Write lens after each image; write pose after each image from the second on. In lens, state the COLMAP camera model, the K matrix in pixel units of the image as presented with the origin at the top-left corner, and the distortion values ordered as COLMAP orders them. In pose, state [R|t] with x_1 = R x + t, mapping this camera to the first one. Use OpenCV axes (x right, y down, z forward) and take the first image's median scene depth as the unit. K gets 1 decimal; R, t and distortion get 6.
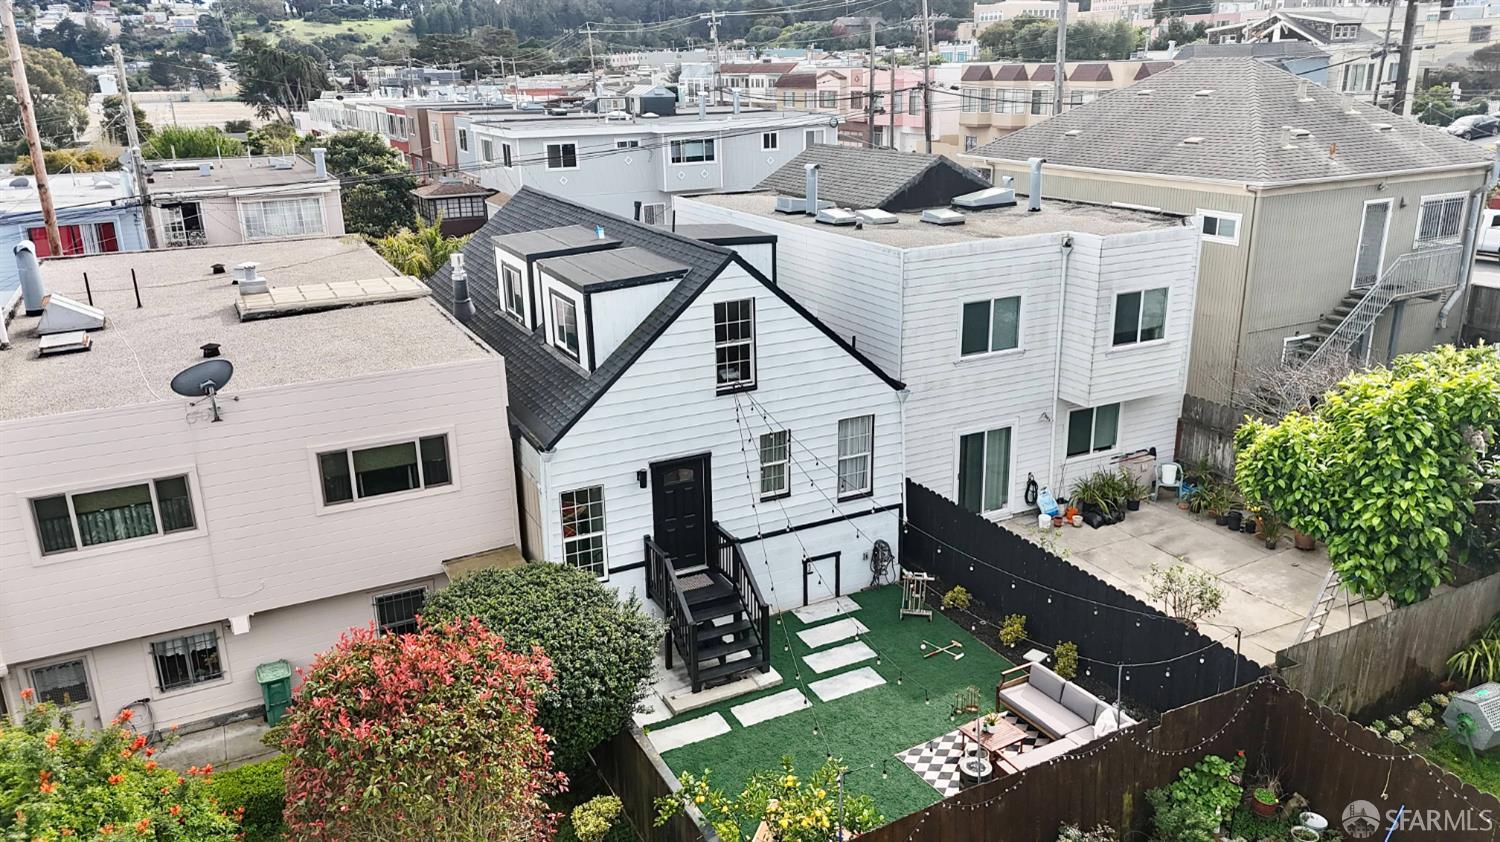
lens RADIAL K [[1094.6, 0, 750.0], [0, 1094.6, 421.0], [0, 0, 1]] dist [0.078057, -0.076264]
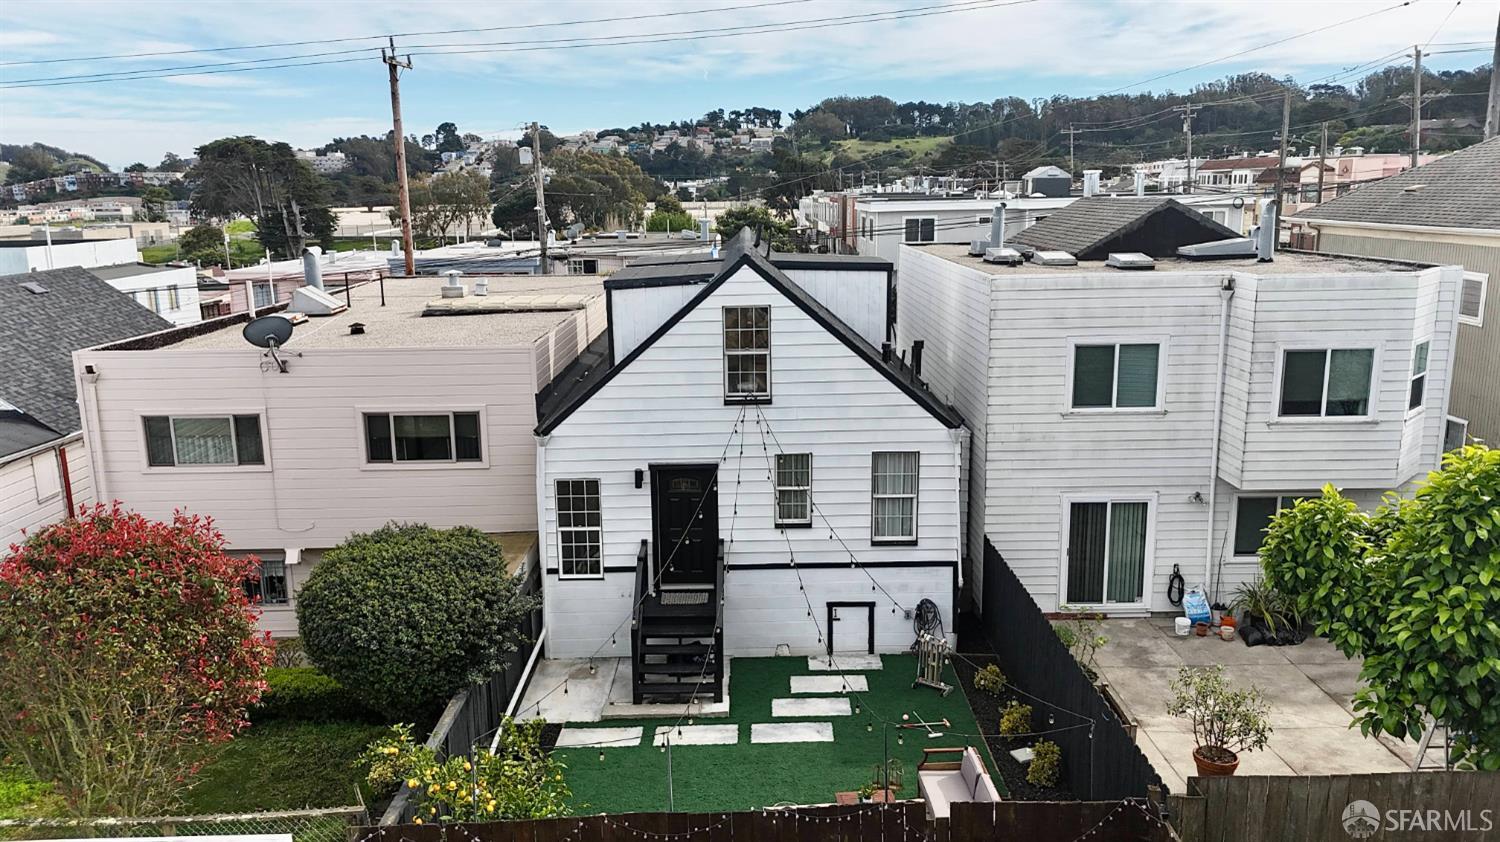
lens RADIAL K [[1098.9, 0, 750.0], [0, 1098.9, 421.0], [0, 0, 1]] dist [0.065852, -0.070443]
pose [[0.895121, 0.099025, -0.434687, 0.370846], [-0.140100, 0.988105, -0.063401, 0.044364], [0.423239, 0.117651, 0.898347, 0.132108]]
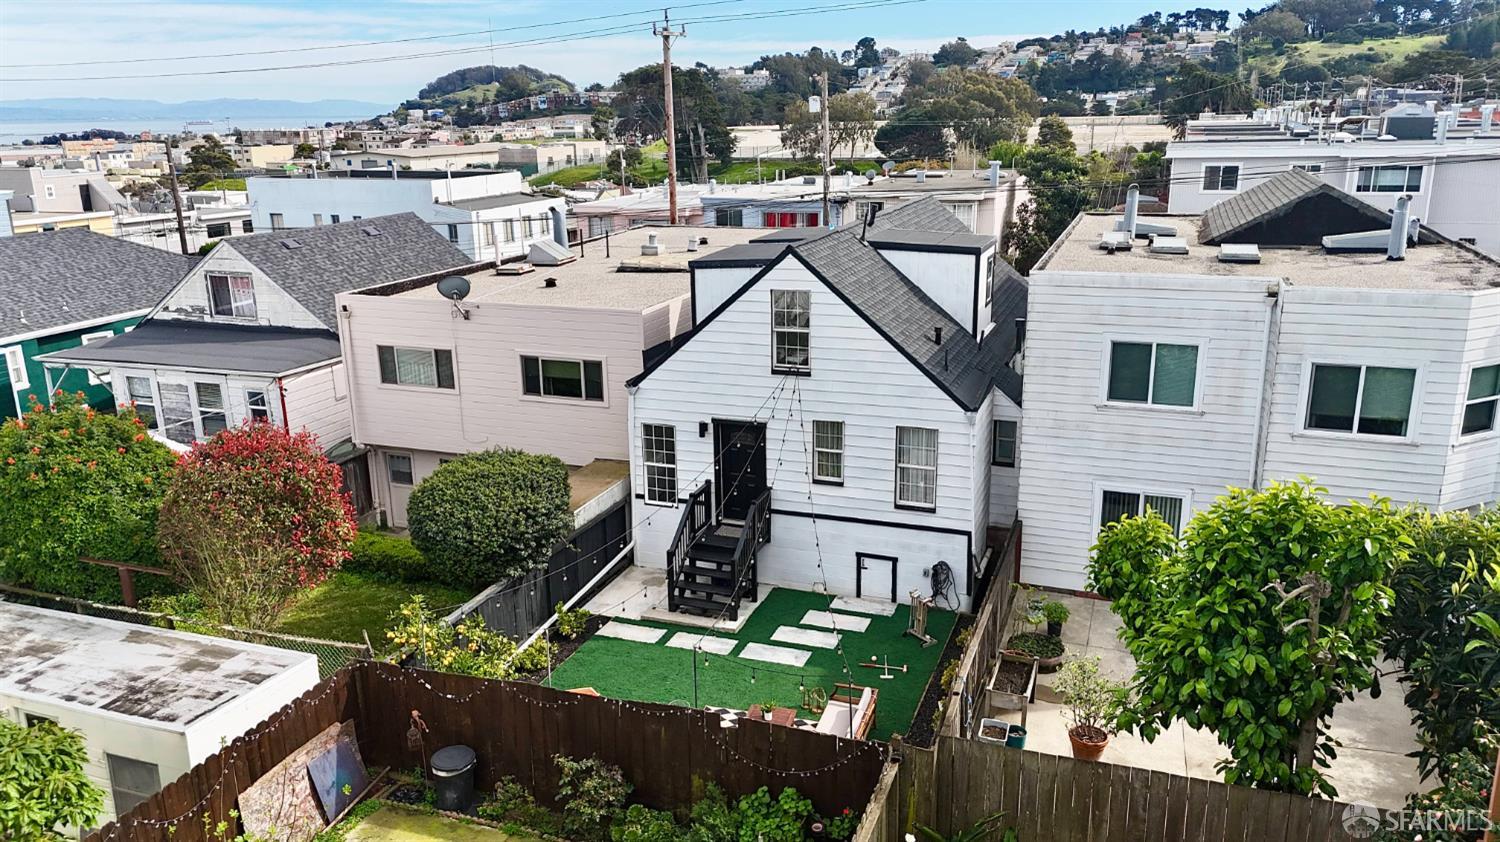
lens RADIAL K [[1094.6, 0, 750.0], [0, 1094.6, 421.0], [0, 0, 1]] dist [0.078057, -0.076264]
pose [[0.679818, 0.207917, -0.703291, 0.679964], [-0.221577, 0.972385, 0.073290, -0.047805], [0.699108, 0.106009, 0.707114, 0.179596]]
